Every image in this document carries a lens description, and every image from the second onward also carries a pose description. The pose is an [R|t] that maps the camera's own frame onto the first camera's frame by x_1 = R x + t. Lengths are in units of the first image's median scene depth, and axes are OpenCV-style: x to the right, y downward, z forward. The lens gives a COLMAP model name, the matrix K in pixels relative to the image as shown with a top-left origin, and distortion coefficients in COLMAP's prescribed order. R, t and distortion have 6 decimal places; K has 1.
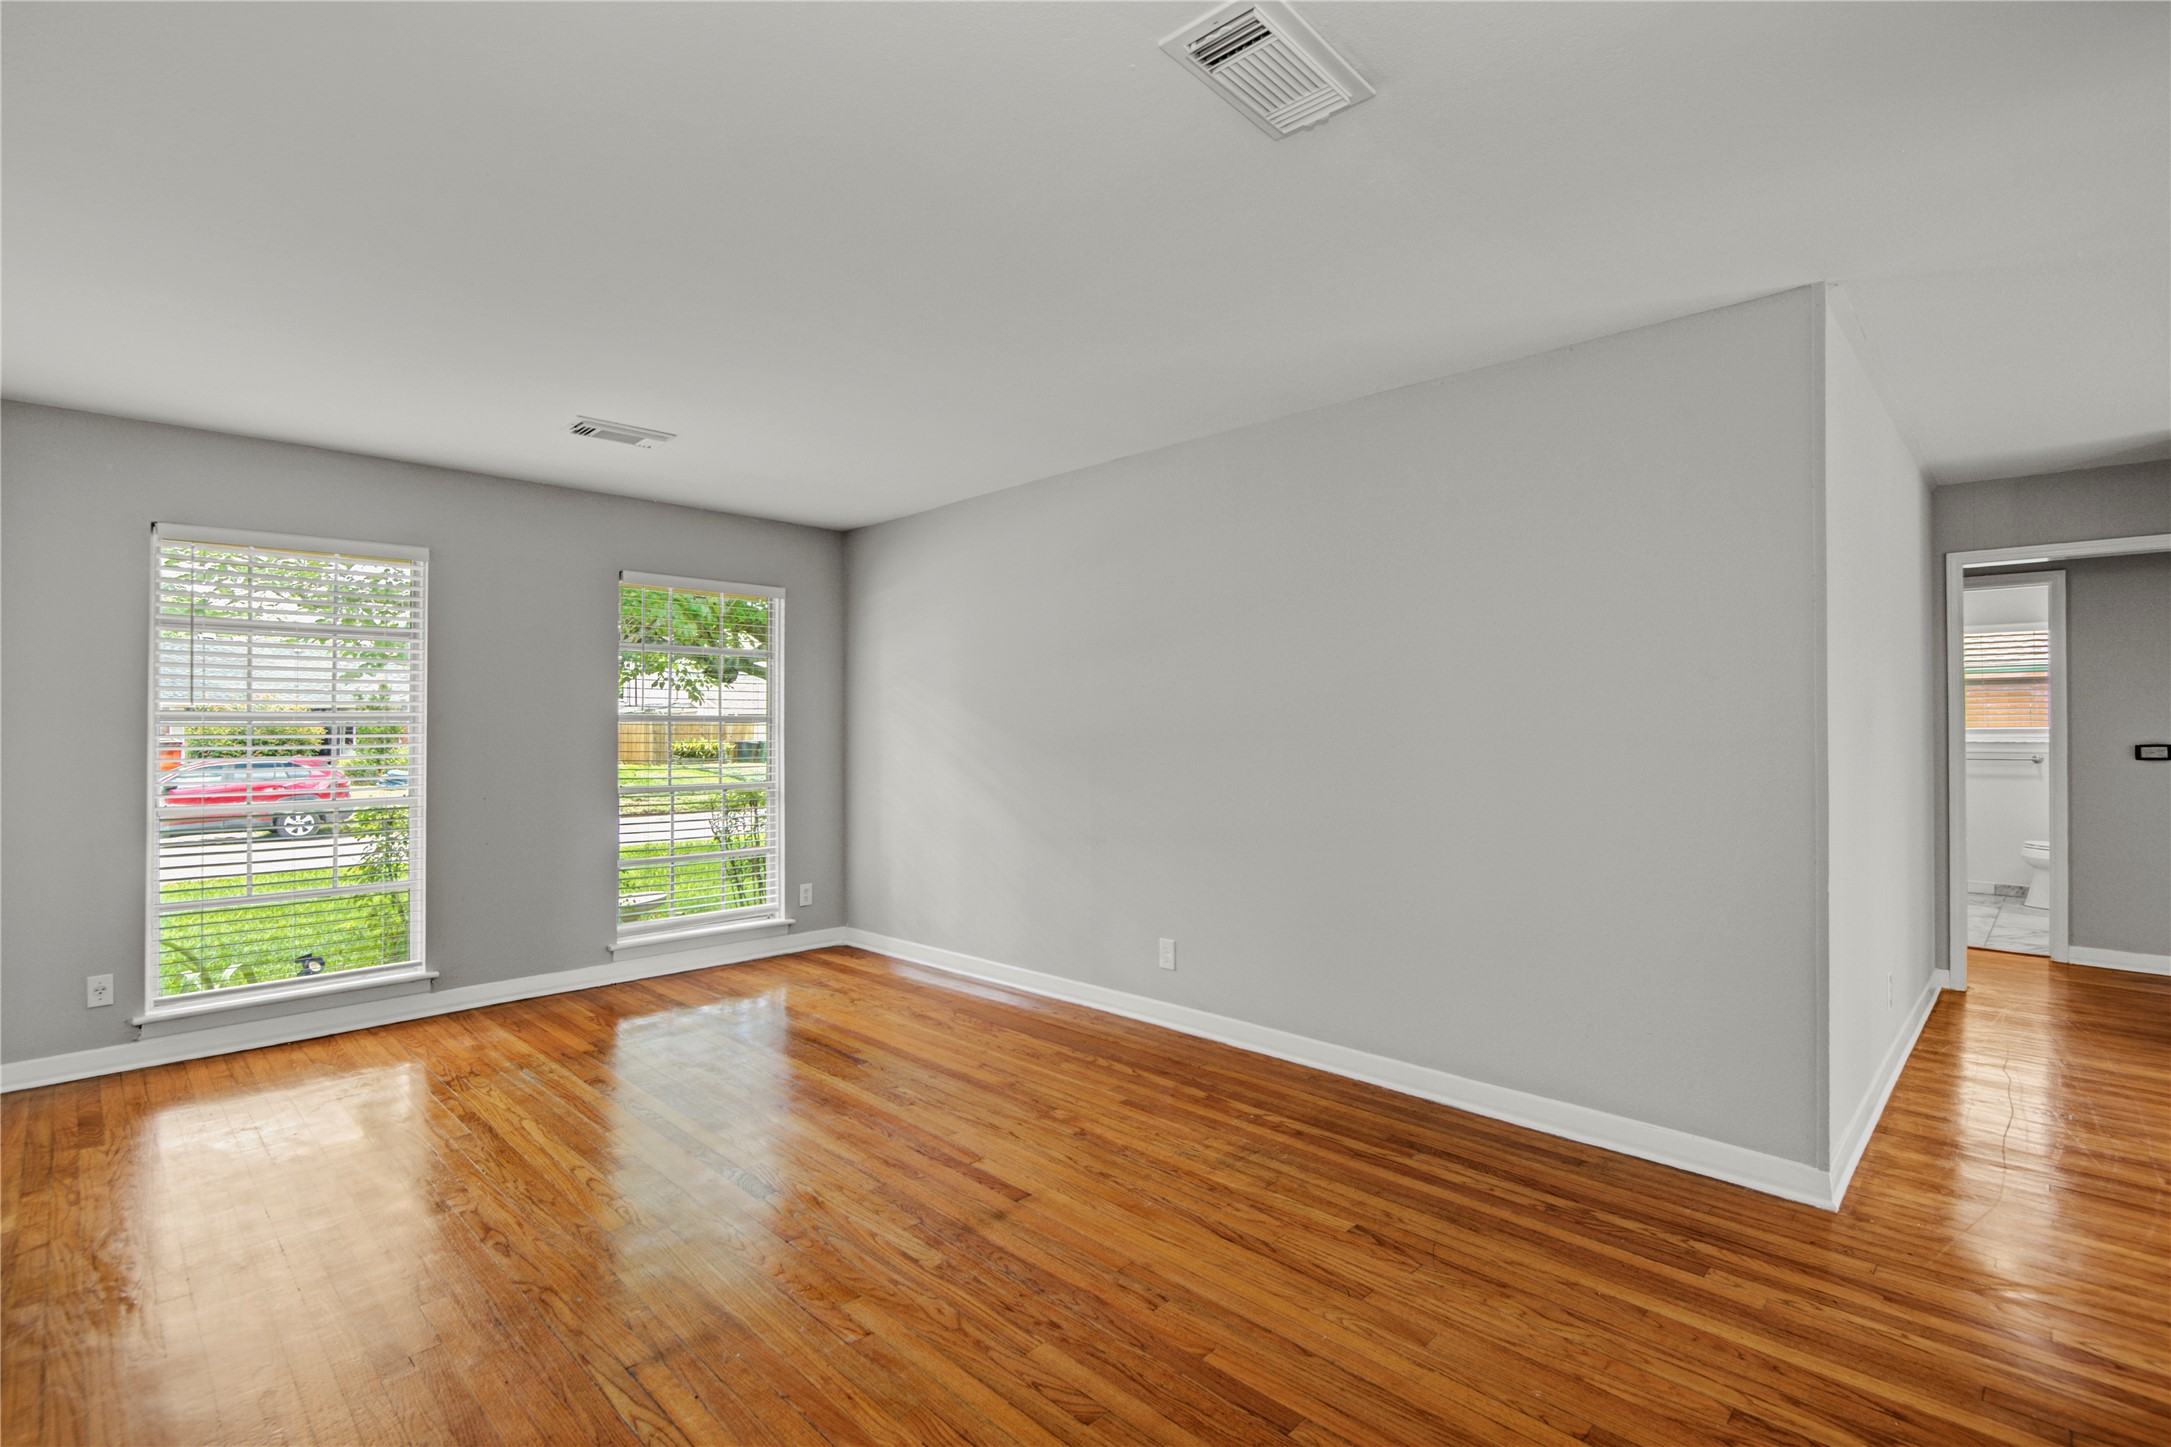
lens RADIAL K [[995.9, 0, 1084.9], [0, 995.9, 718.2], [0, 0, 1]] dist [-0.001935, -0.001057]
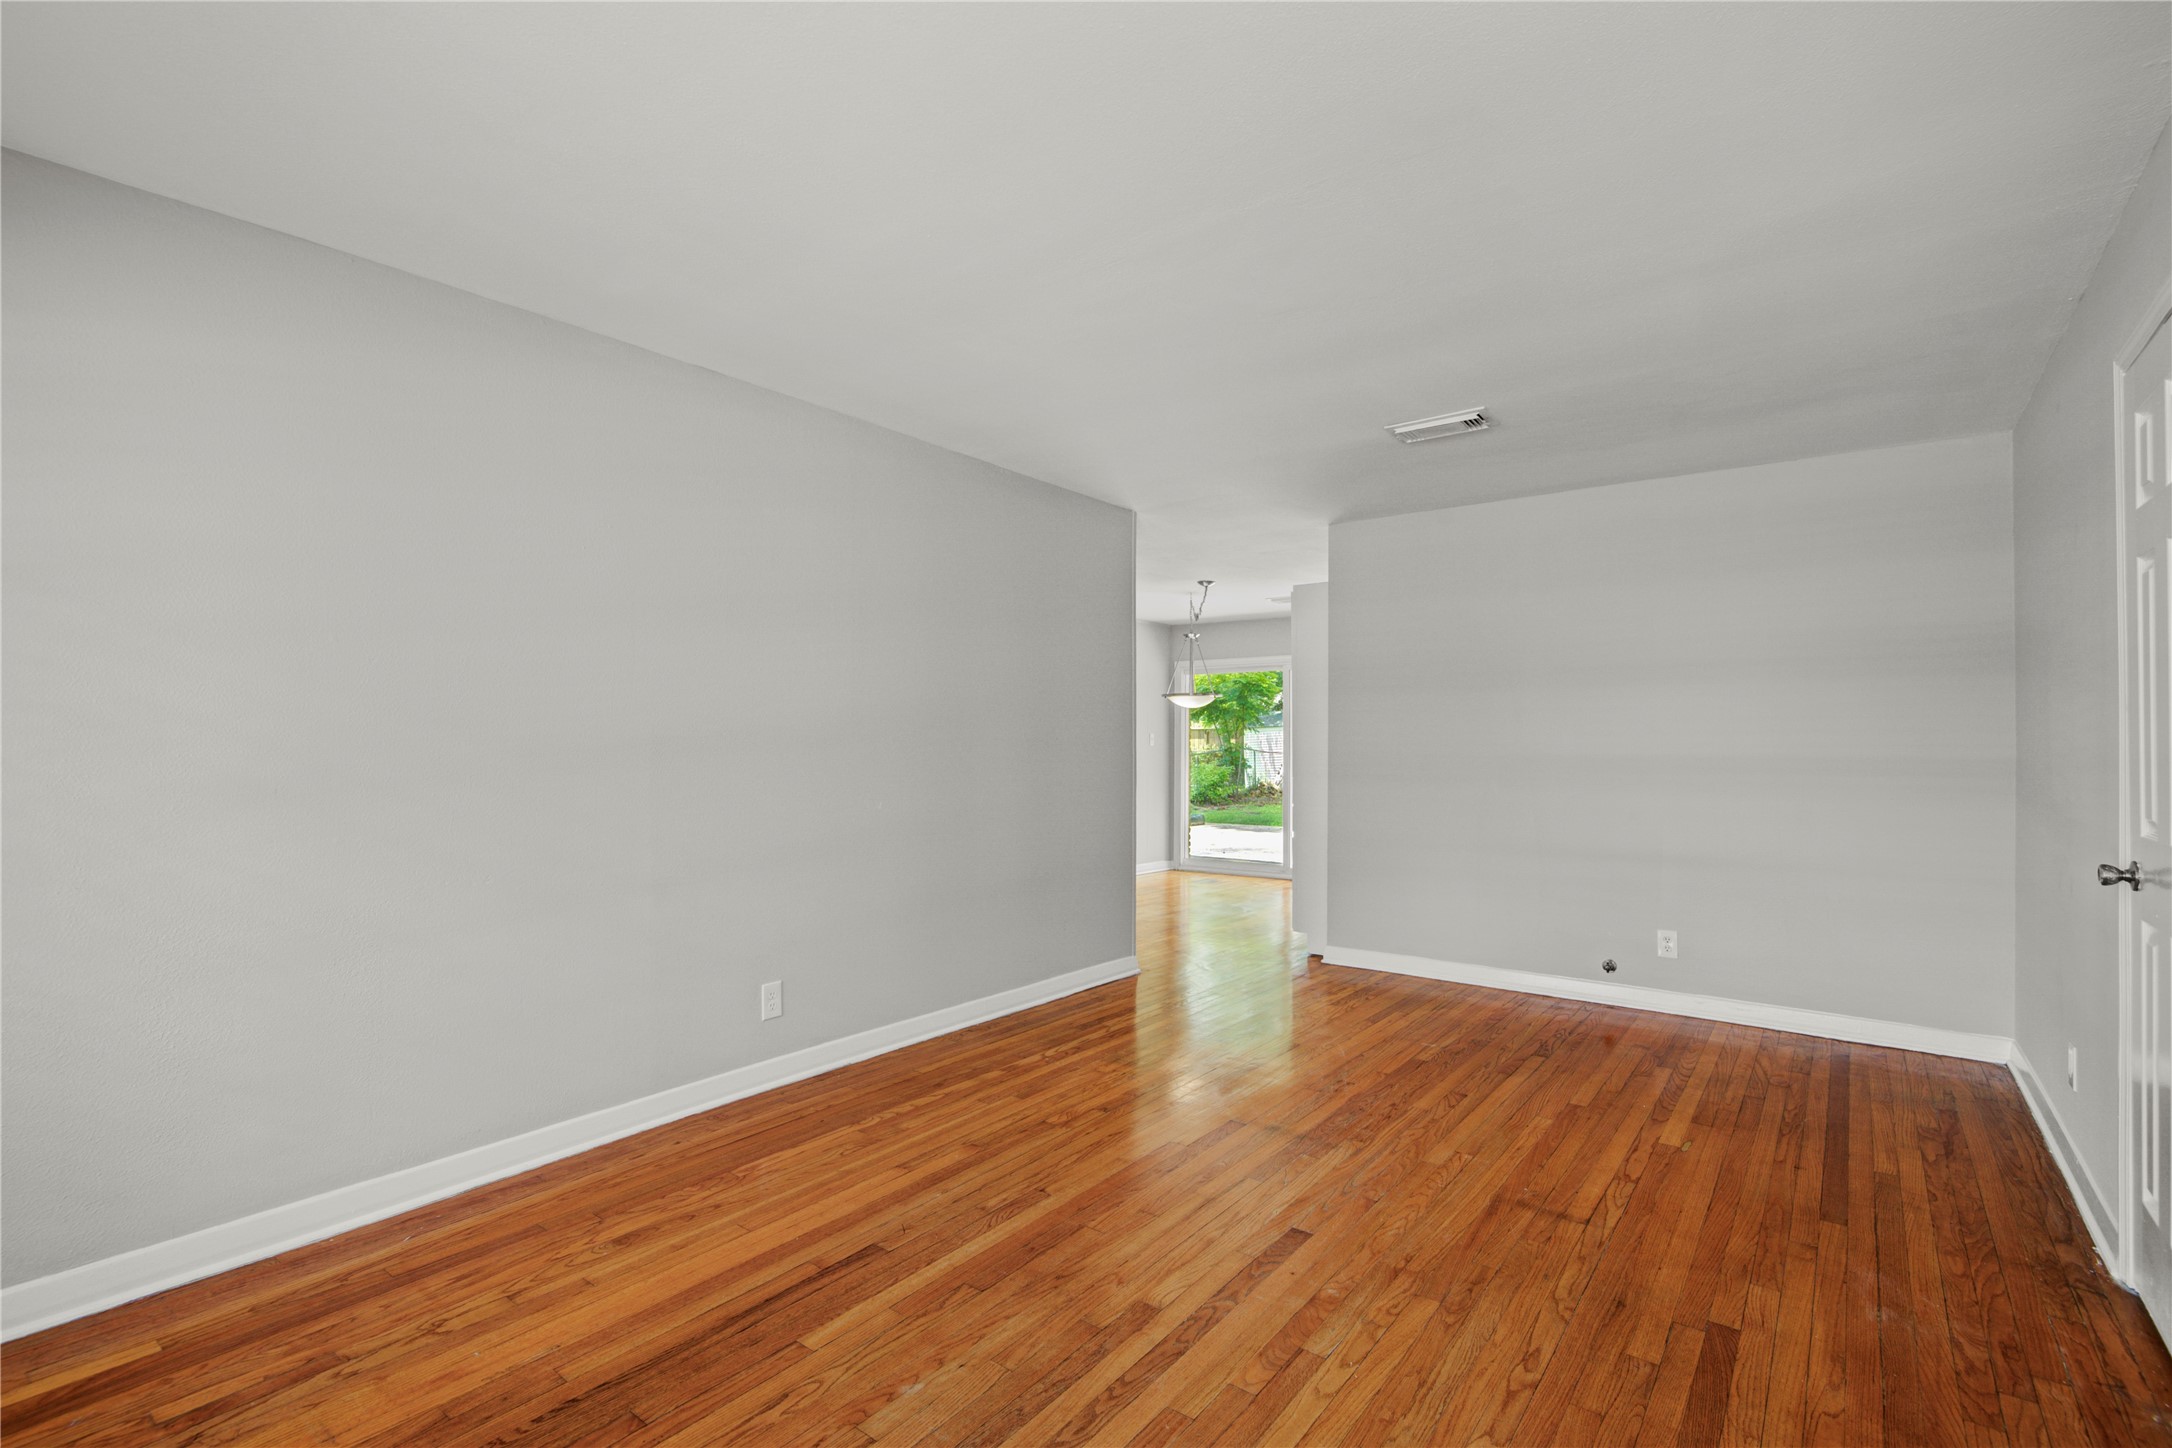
lens RADIAL K [[996.4, 0, 1086.0], [0, 996.4, 733.3], [0, 0, 1]] dist [-0.001935, -0.001057]
pose [[-0.116037, 0.010495, 0.993189, -0.986204], [-0.008378, 0.999898, -0.011544, 0.026817], [-0.993210, -0.009661, -0.115937, 1.064486]]
